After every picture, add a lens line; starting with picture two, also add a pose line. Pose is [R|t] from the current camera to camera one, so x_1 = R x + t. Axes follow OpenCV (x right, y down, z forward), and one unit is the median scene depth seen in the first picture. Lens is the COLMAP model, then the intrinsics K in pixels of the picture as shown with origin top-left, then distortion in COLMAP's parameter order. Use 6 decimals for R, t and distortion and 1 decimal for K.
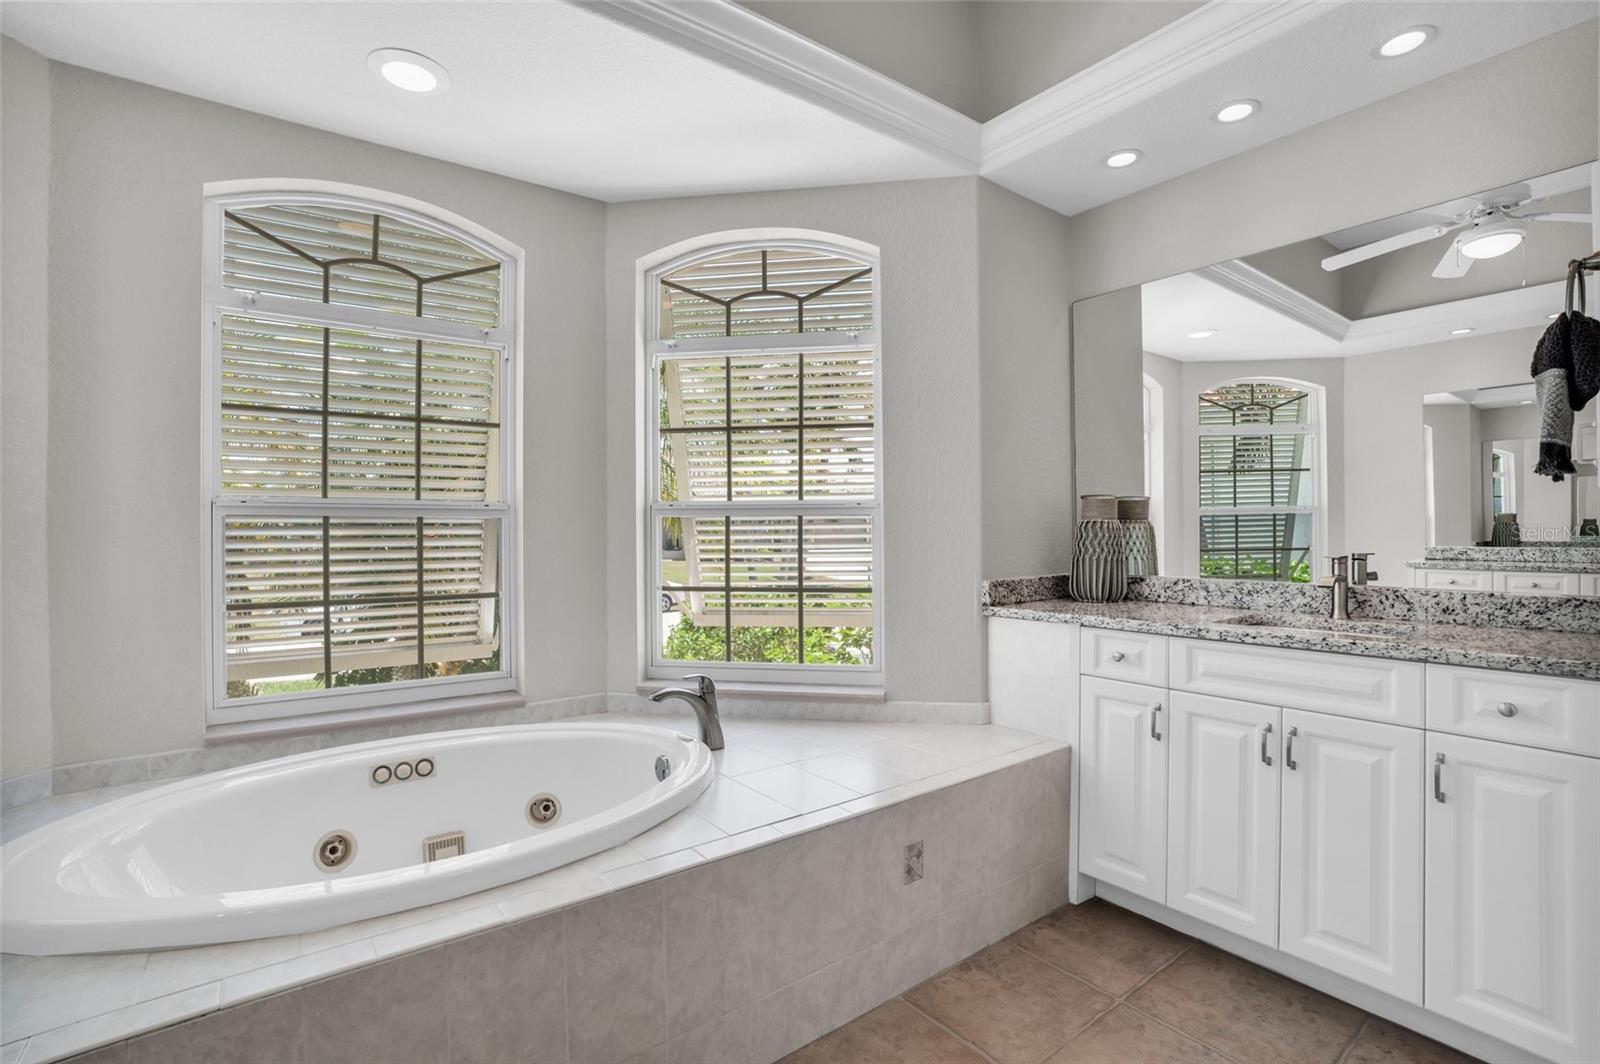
lens RADIAL K [[718.9, 0, 806.4], [0, 718.9, 523.1], [0, 0, 1]] dist [-0.072367, 0.025297]
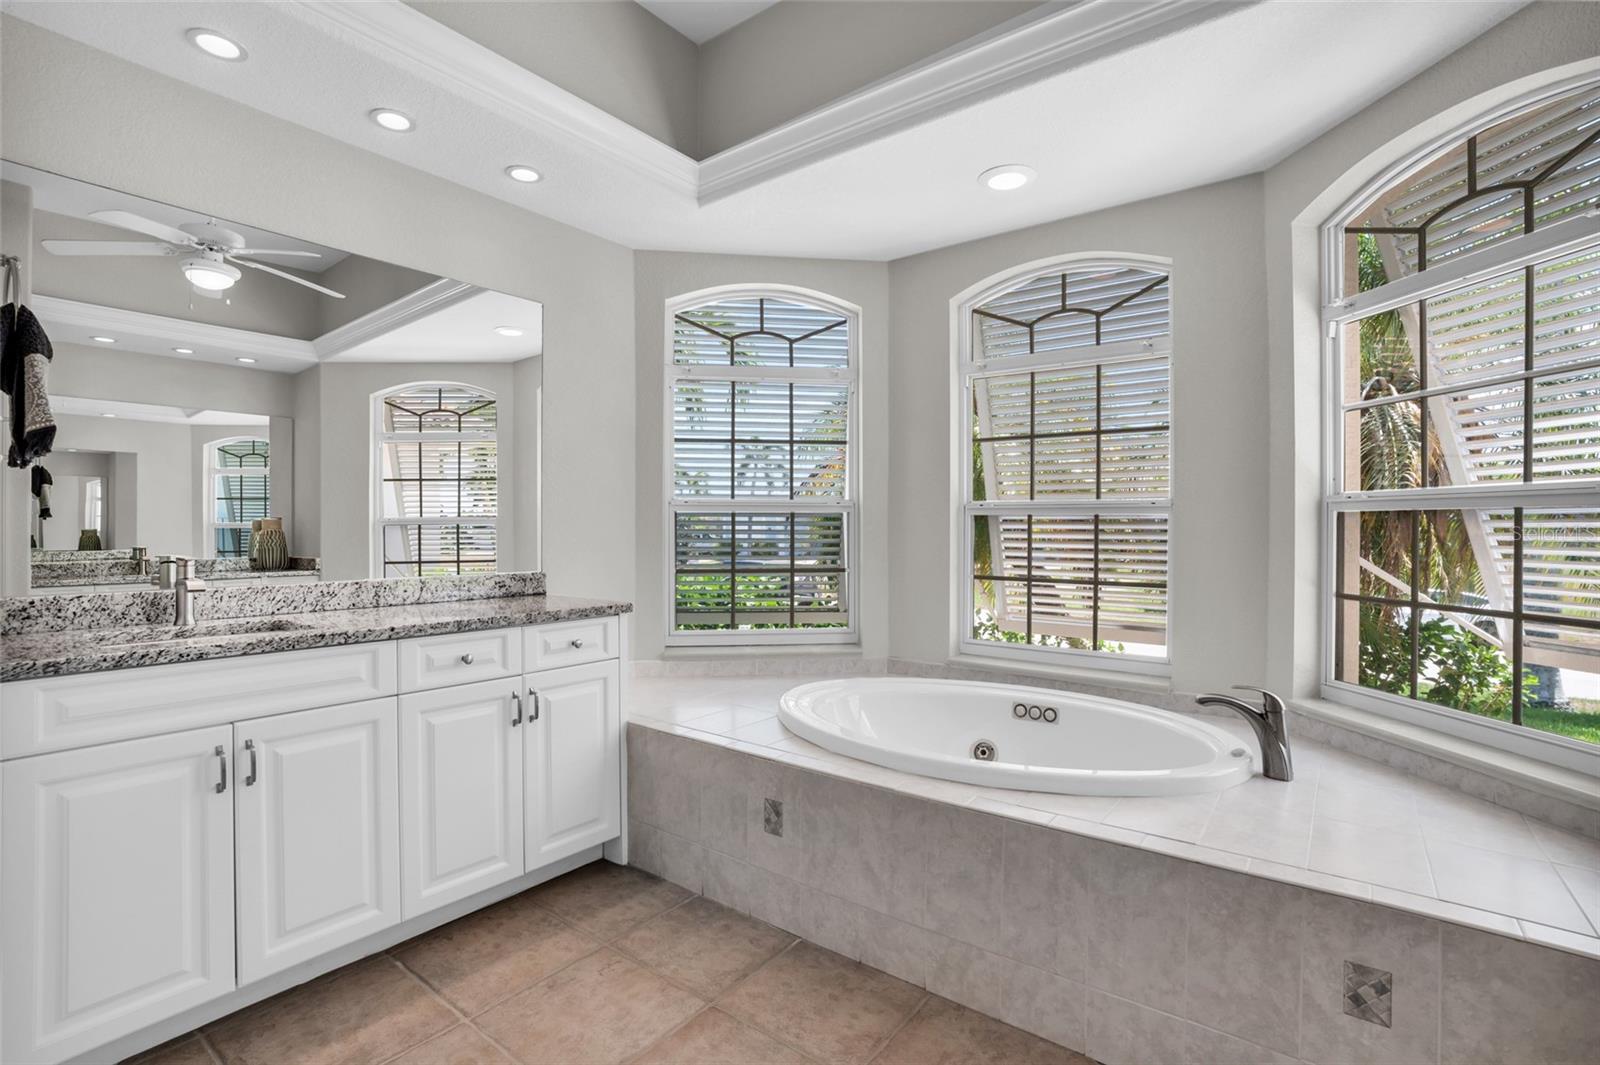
lens RADIAL K [[718.9, 0, 806.4], [0, 718.9, 523.6], [0, 0, 1]] dist [-0.072367, 0.025297]
pose [[0.291337, 0.003492, -0.956614, 0.548654], [0.005713, 0.999969, 0.005390, -0.003099], [0.956603, -0.007036, 0.291308, 0.216488]]
